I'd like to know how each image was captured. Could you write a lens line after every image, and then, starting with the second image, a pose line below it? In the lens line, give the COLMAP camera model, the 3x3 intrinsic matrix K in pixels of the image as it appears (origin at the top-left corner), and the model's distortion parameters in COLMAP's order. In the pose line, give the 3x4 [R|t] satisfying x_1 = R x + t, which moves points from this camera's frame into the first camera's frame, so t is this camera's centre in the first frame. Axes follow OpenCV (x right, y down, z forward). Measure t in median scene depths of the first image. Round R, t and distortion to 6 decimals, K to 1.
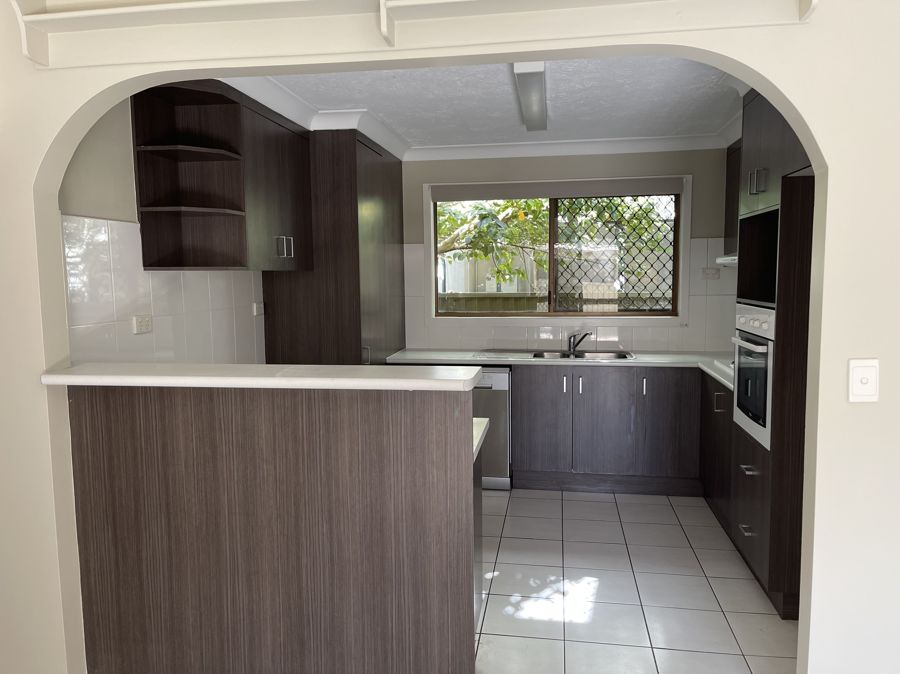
lens RADIAL K [[676.5, 0, 450.5], [0, 676.5, 336.0], [0, 0, 1]] dist [0.021630, -0.015418]
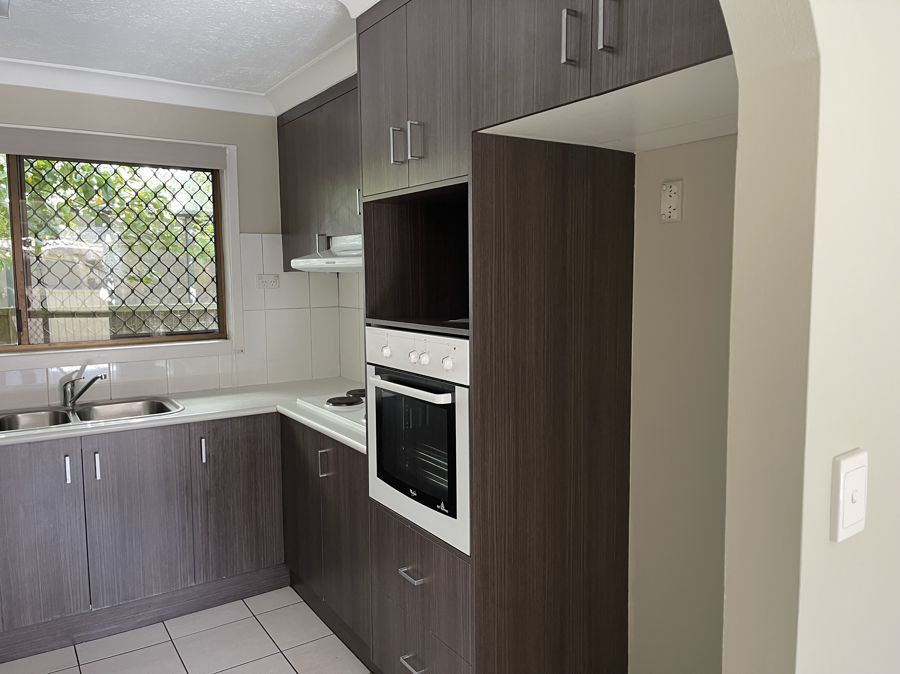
lens RADIAL K [[676.5, 0, 451.1], [0, 676.5, 335.1], [0, 0, 1]] dist [0.021630, -0.015418]
pose [[0.731214, -0.061167, 0.679400, 0.017423], [0.066159, 0.997635, 0.018614, -0.034087], [-0.678932, 0.031338, 0.733532, 0.331683]]
